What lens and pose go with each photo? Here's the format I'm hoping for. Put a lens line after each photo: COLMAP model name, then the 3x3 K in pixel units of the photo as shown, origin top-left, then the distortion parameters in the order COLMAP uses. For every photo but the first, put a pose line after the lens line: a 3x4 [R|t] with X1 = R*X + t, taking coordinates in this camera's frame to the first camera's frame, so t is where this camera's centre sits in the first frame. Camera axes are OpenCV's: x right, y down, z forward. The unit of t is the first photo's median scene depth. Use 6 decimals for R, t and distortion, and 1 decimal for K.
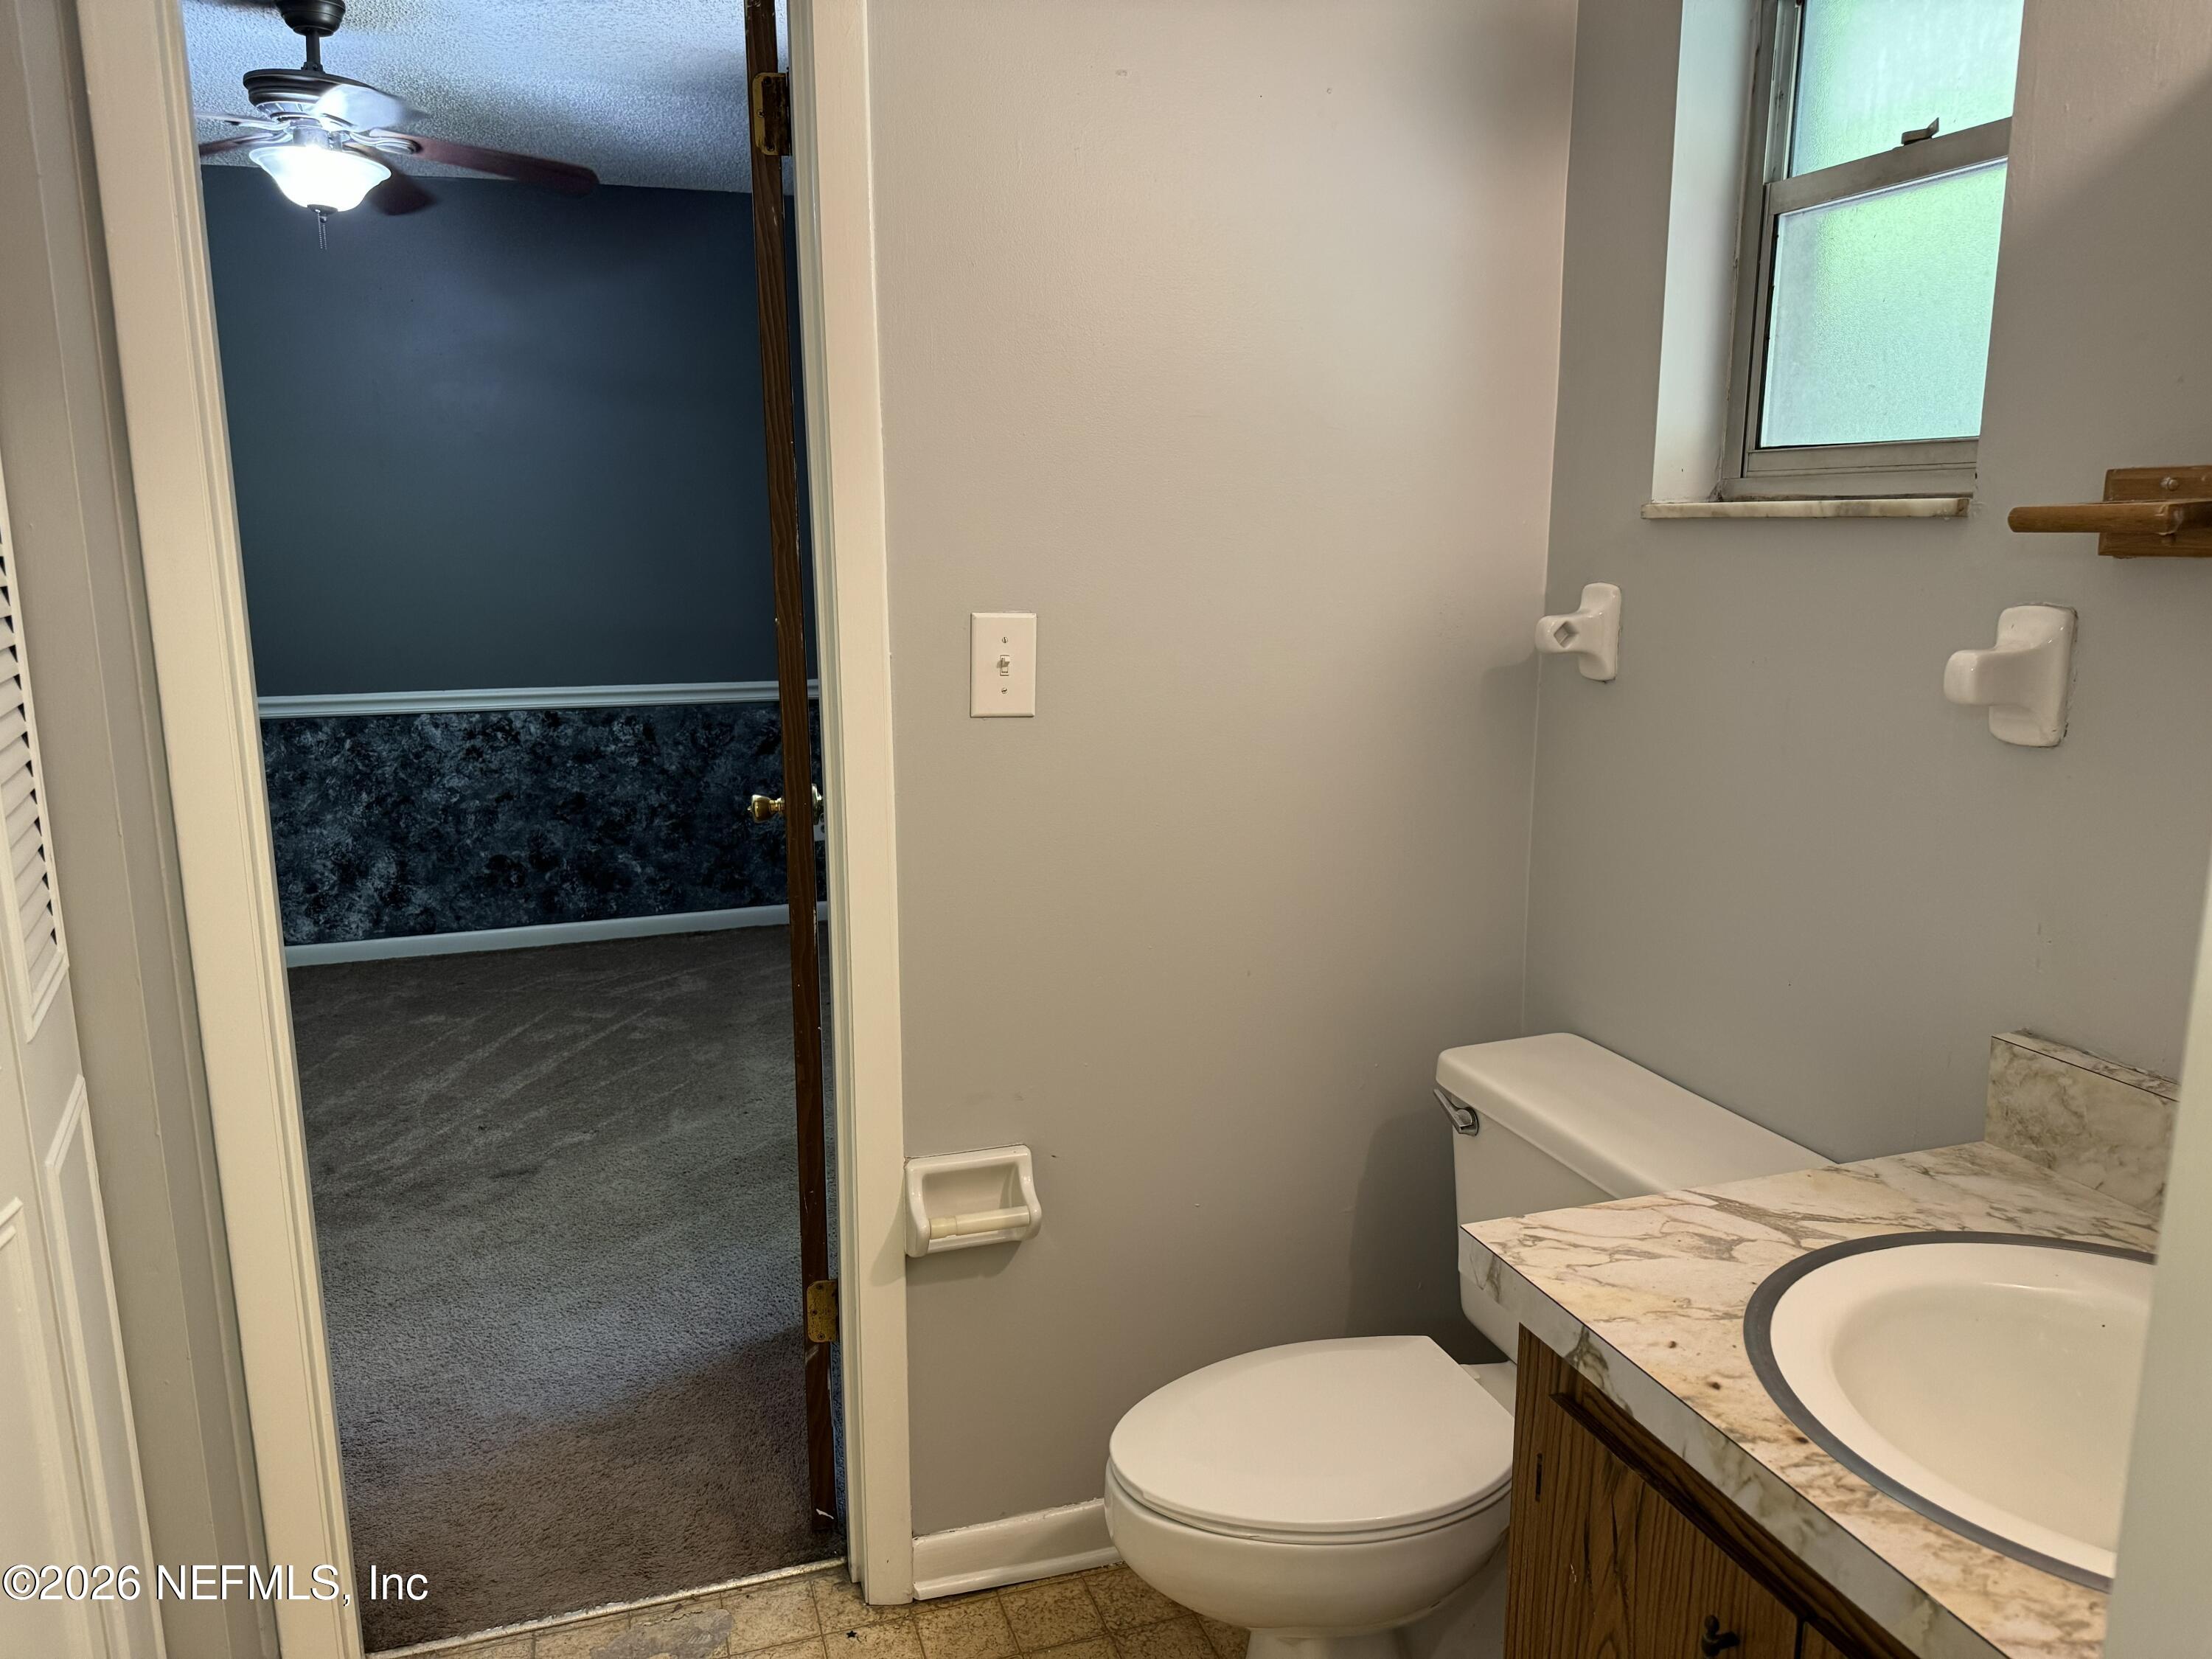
lens RADIAL K [[1542.7, 0, 1114.0], [0, 1542.7, 820.9], [0, 0, 1]] dist [0.048034, -0.064089]
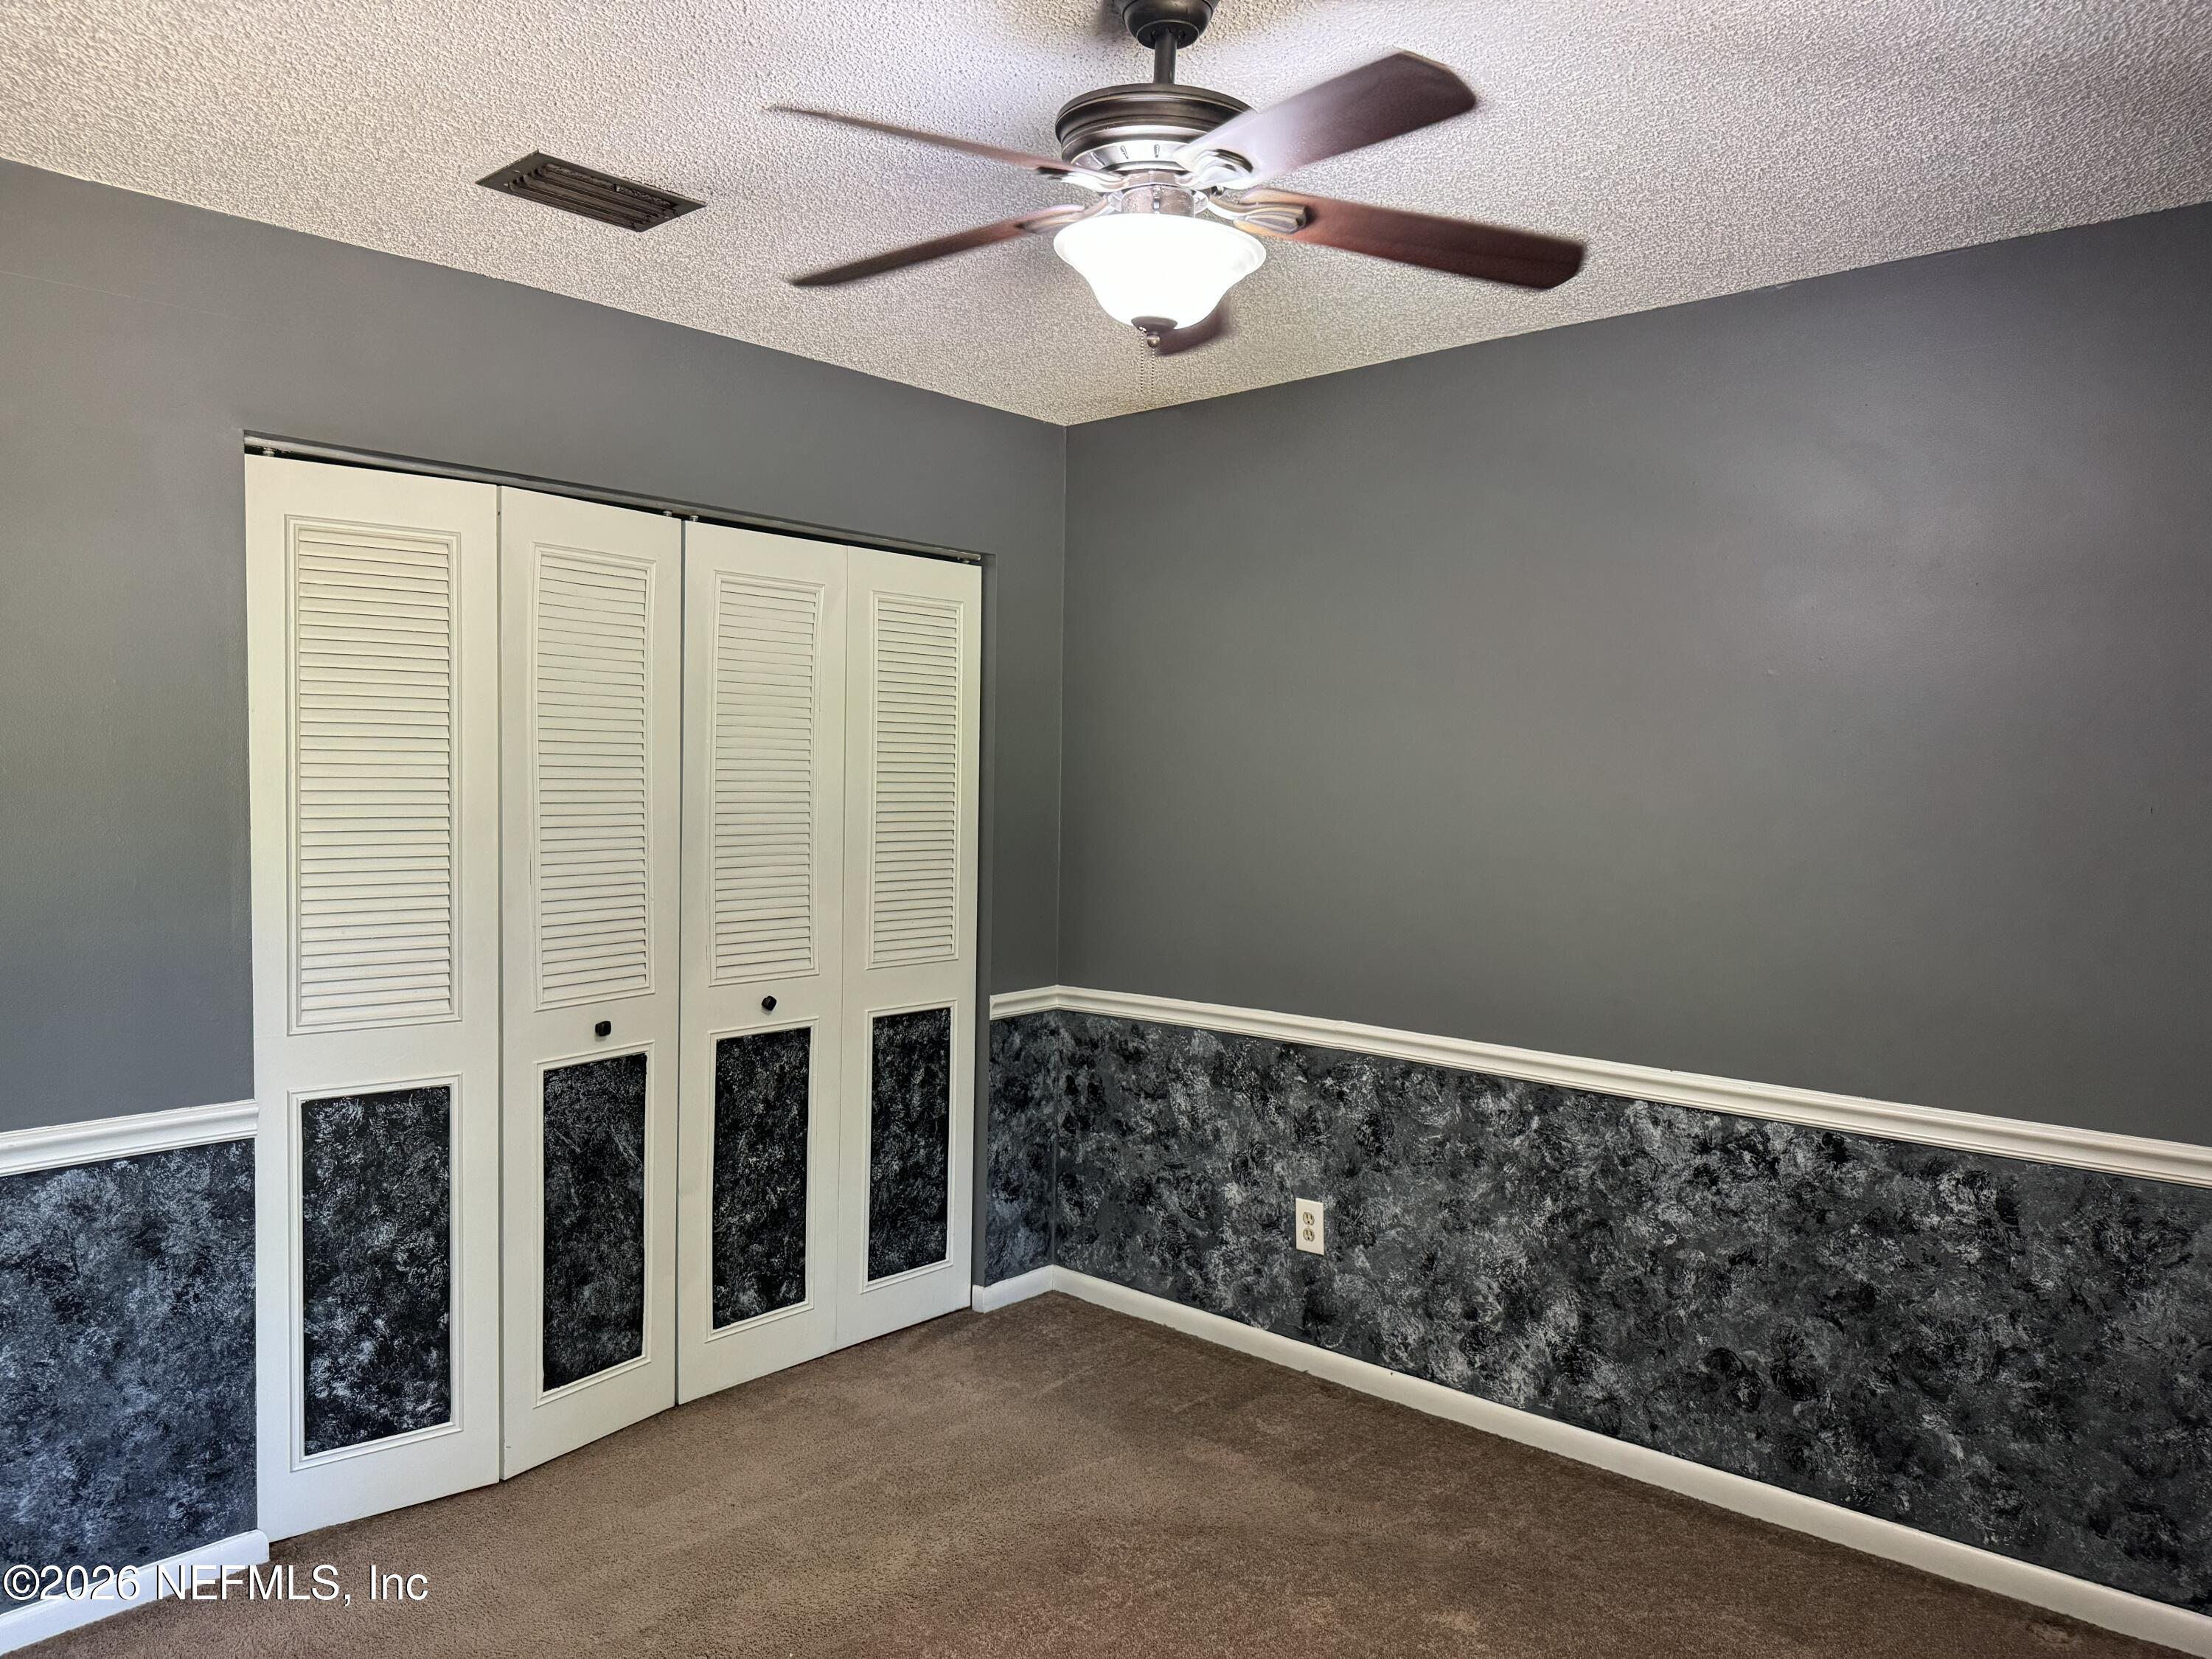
lens RADIAL K [[1542.7, 0, 1116.6], [0, 1542.7, 815.8], [0, 0, 1]] dist [0.048034, -0.064089]
pose [[0.512637, 0.037188, -0.857800, 0.000886], [-0.188291, 0.979611, -0.070058, -0.096696], [0.837705, 0.197430, 0.509187, 0.445581]]
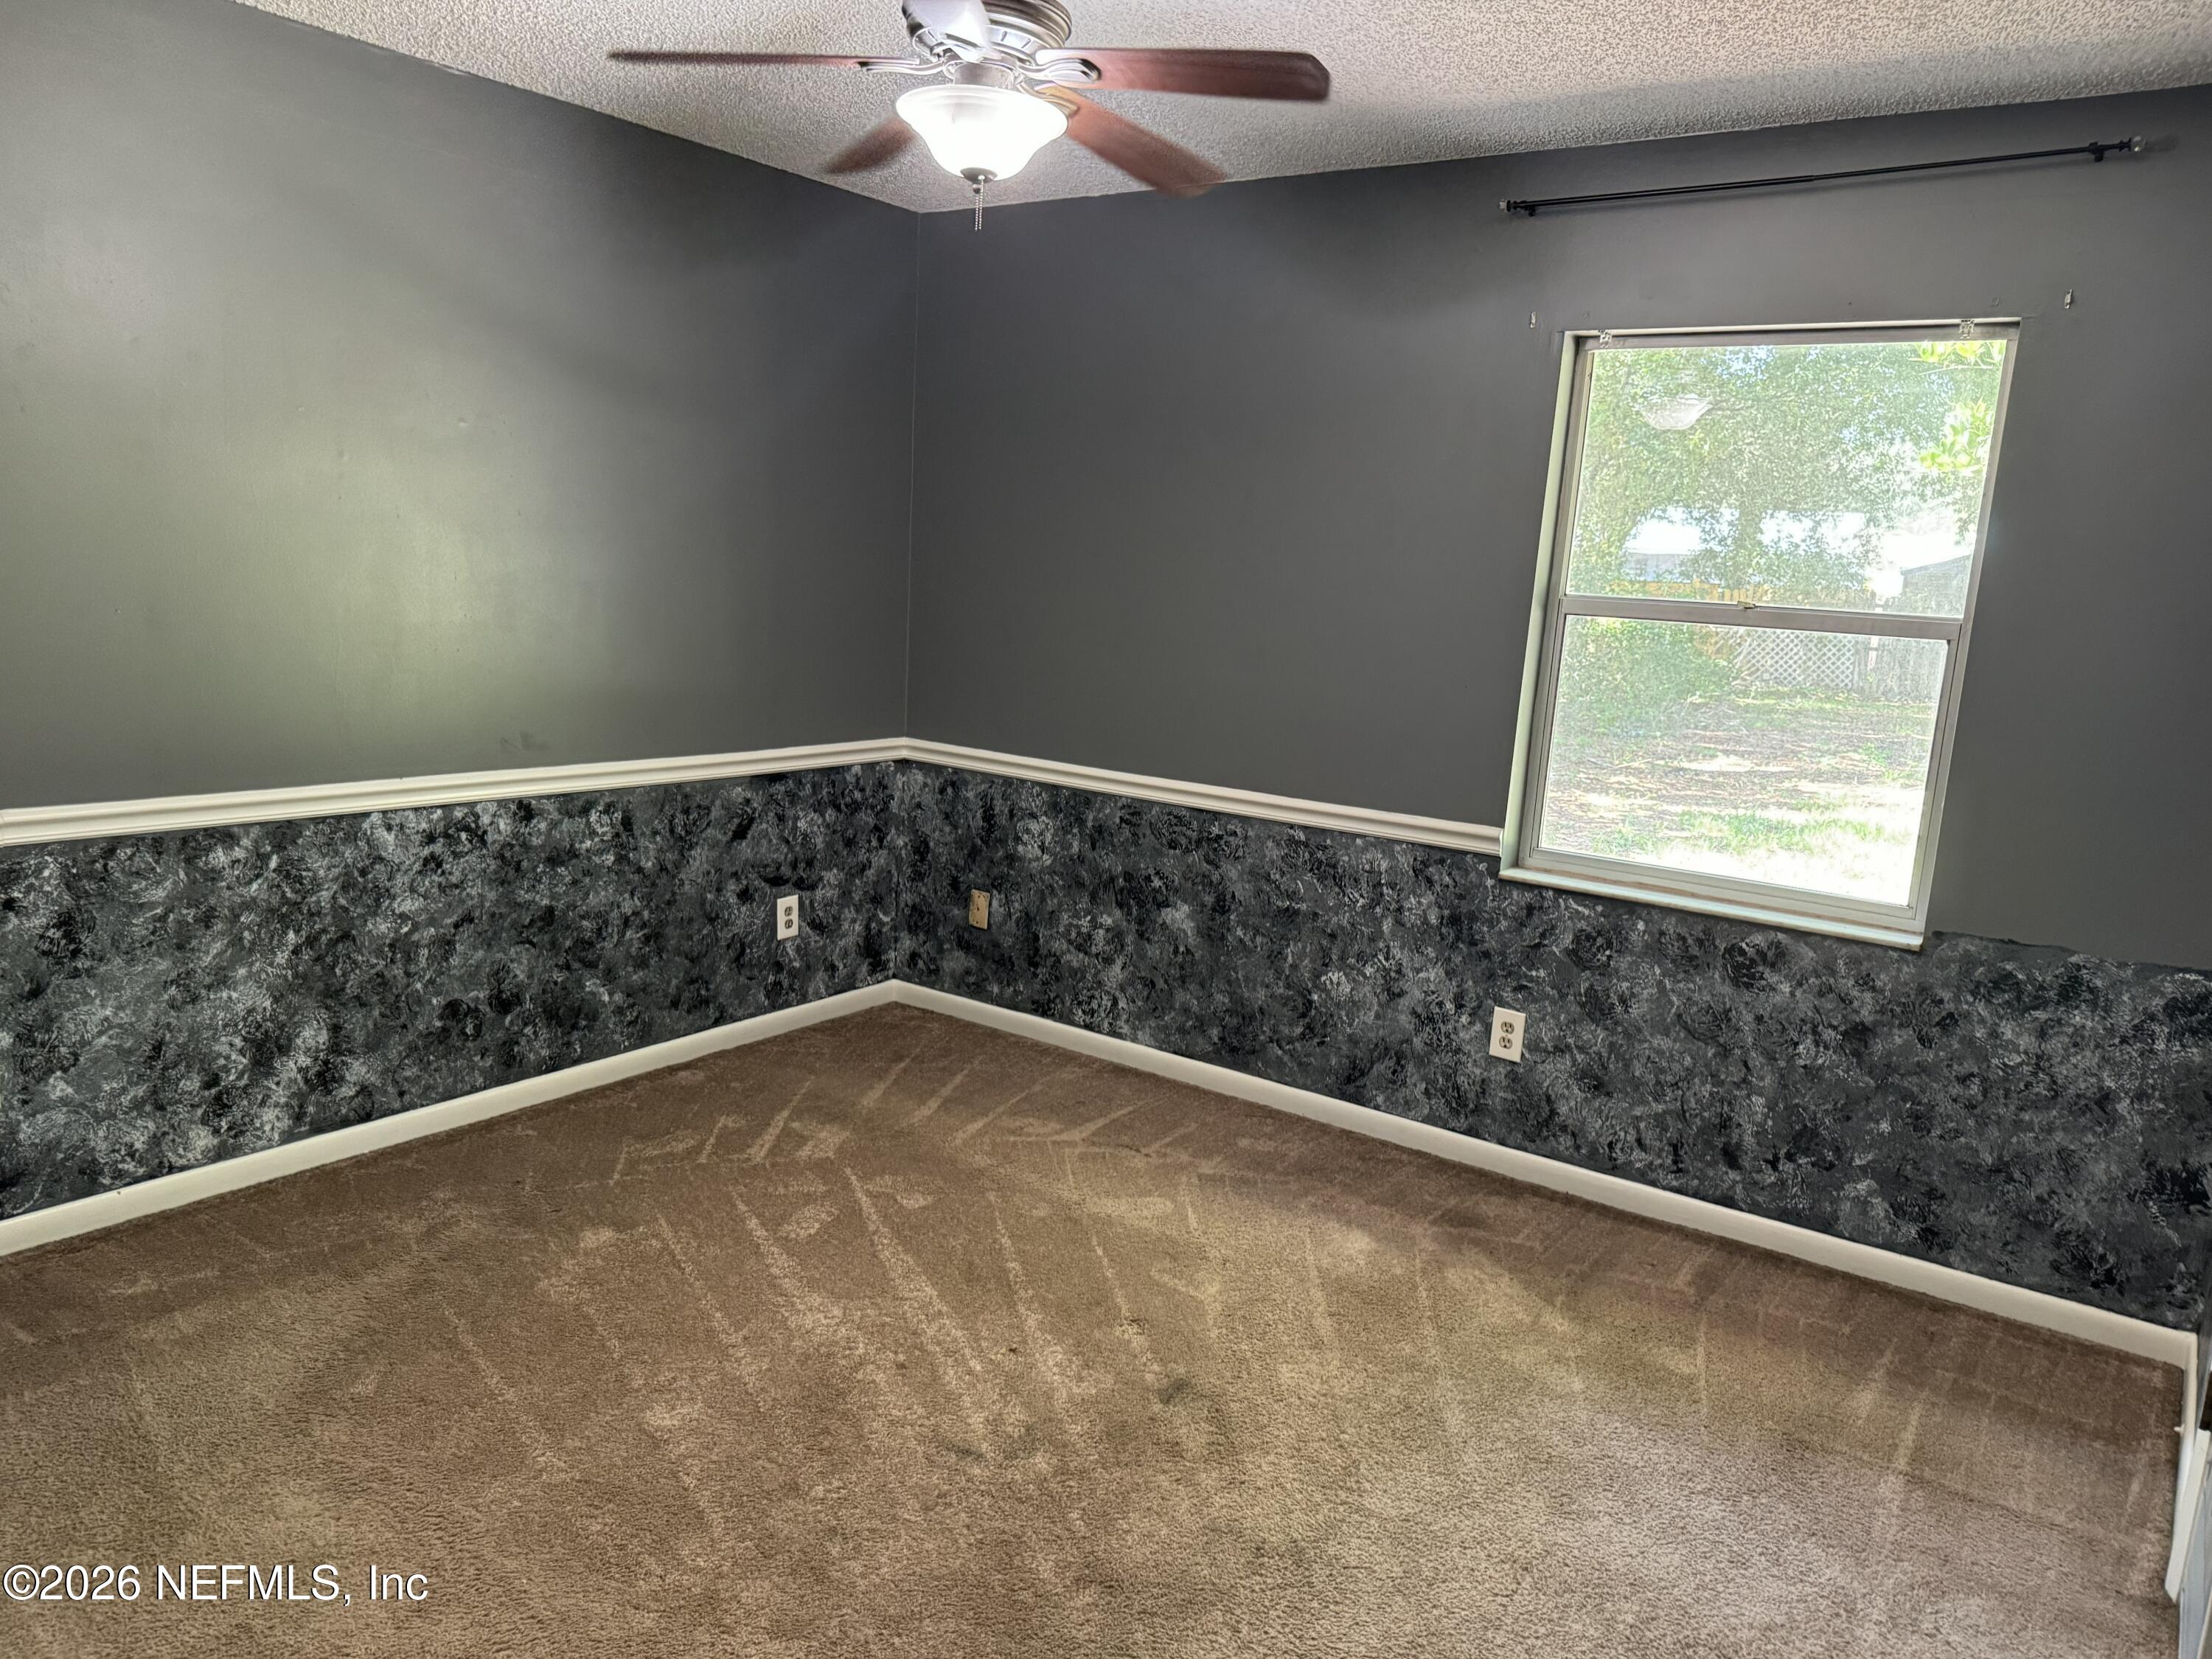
lens RADIAL K [[1542.7, 0, 1100.6], [0, 1542.7, 833.6], [0, 0, 1]] dist [0.048034, -0.064089]
pose [[0.809533, -0.048894, 0.585035, -0.576748], [0.046586, 0.998733, 0.019006, -0.055986], [-0.585224, 0.011868, 0.810785, 0.230094]]
